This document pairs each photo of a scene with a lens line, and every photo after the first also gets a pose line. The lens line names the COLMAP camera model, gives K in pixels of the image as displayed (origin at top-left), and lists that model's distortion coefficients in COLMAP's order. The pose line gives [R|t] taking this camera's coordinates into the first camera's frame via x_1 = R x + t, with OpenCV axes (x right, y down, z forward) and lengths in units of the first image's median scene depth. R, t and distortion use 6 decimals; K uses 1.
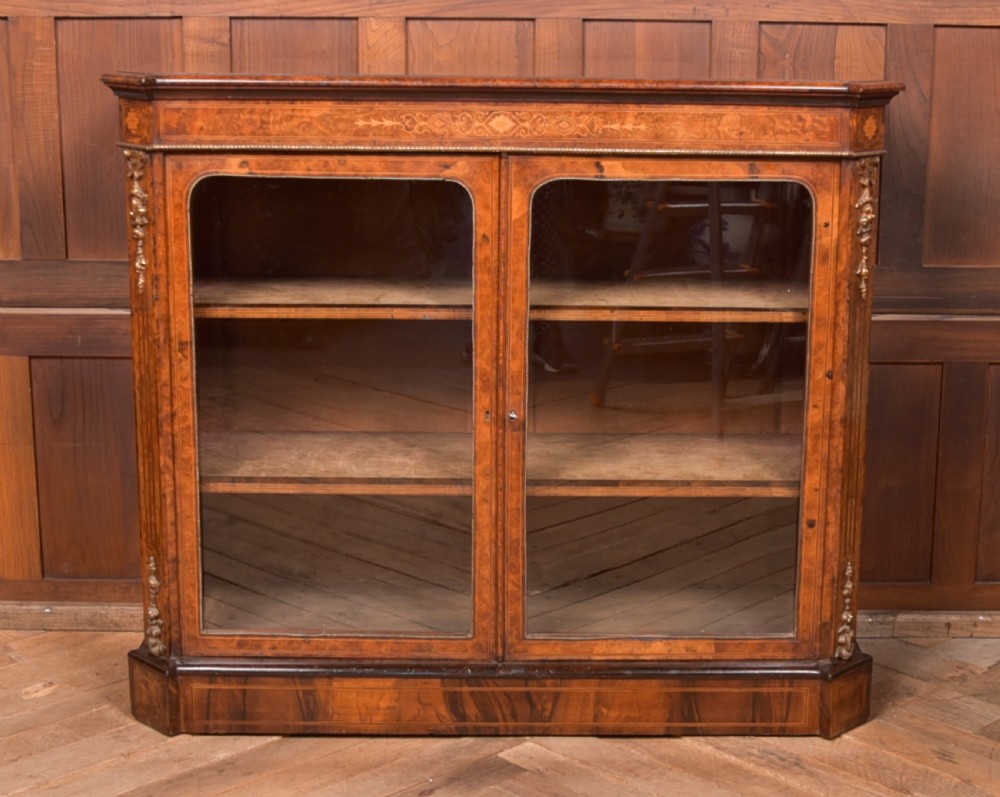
lens RADIAL K [[1894.9, 0, 548.8], [0, 1894.9, 349.7], [0, 0, 1]] dist [-0.120586, 0.048664]
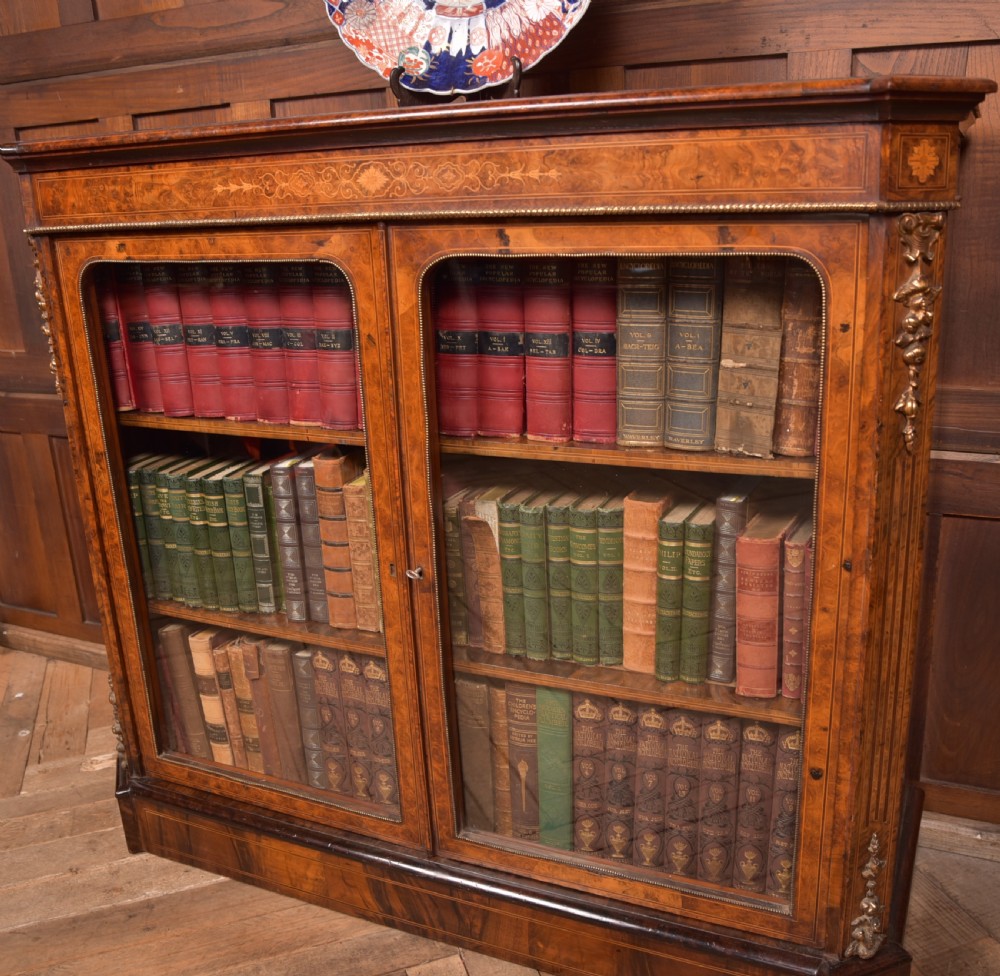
lens RADIAL K [[1048.6, 0, 524.9], [0, 1048.6, 509.3], [0, 0, 1]] dist [-0.102248, 0.053037]
pose [[0.903148, 0.084918, -0.420848, 0.199075], [-0.043361, 0.993273, 0.107367, -0.039084], [0.427135, -0.078719, 0.900755, 0.647638]]
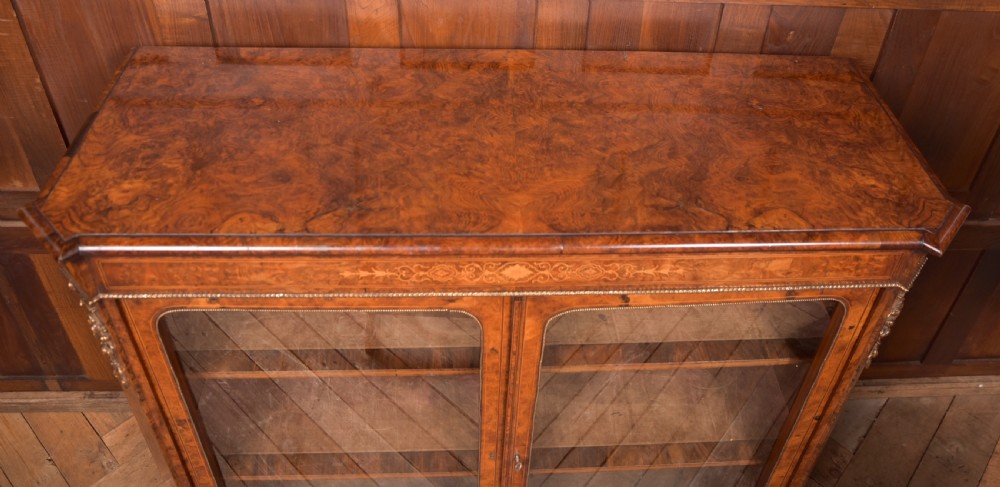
lens RADIAL K [[825.7, 0, 539.5], [0, 825.7, 113.7], [0, 0, 1]] dist [-0.085464, 0.008496]
pose [[0.996923, 0.002754, 0.078336, -0.042751], [-0.035870, 0.904630, 0.424686, -0.331855], [-0.069696, -0.426189, 0.901945, 0.685245]]
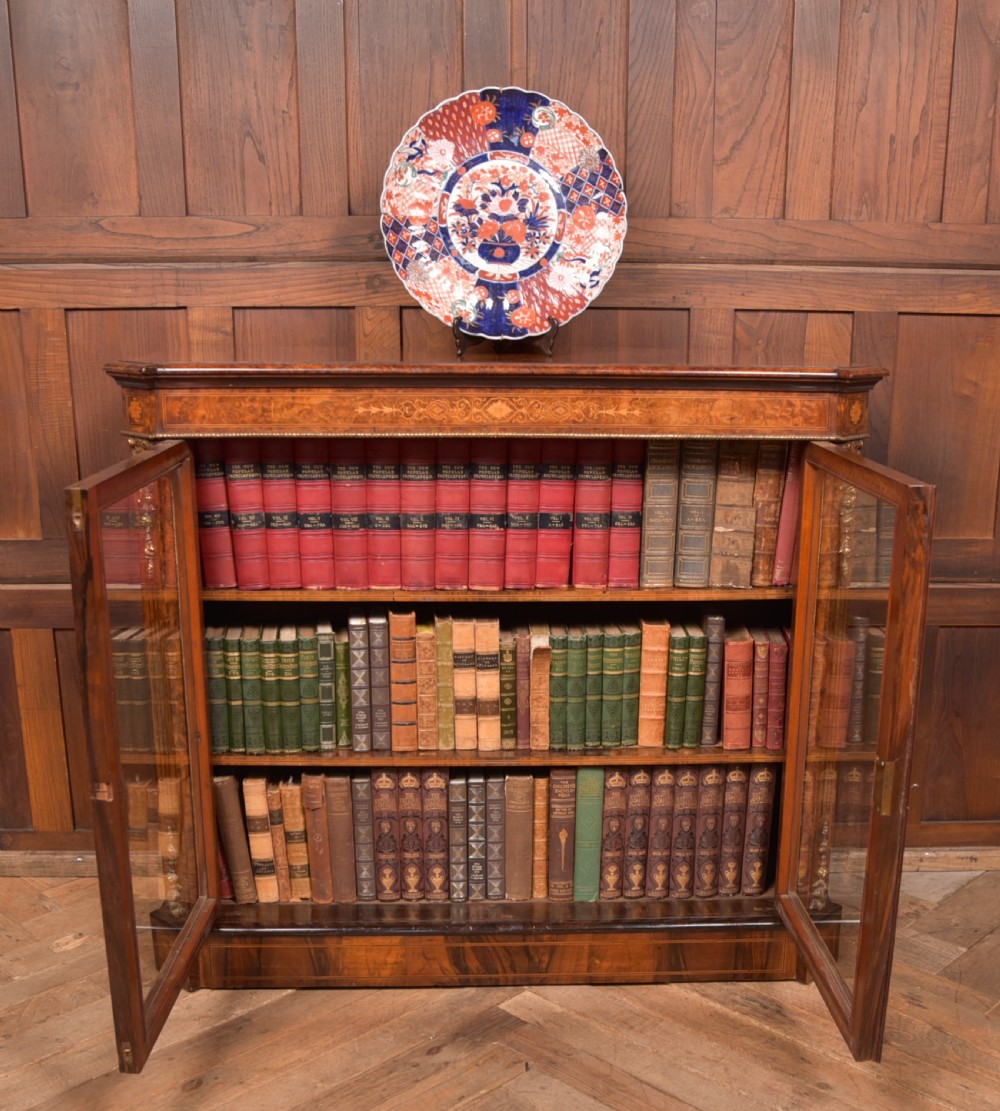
lens RADIAL K [[1408.9, 0, 532.5], [0, 1408.9, 671.5], [0, 0, 1]] dist [-0.108502, 0.054285]
pose [[0.999597, -0.010545, 0.026364, -0.027816], [0.008490, 0.997004, 0.076886, -0.036084], [-0.027095, -0.076631, 0.996691, 0.229710]]
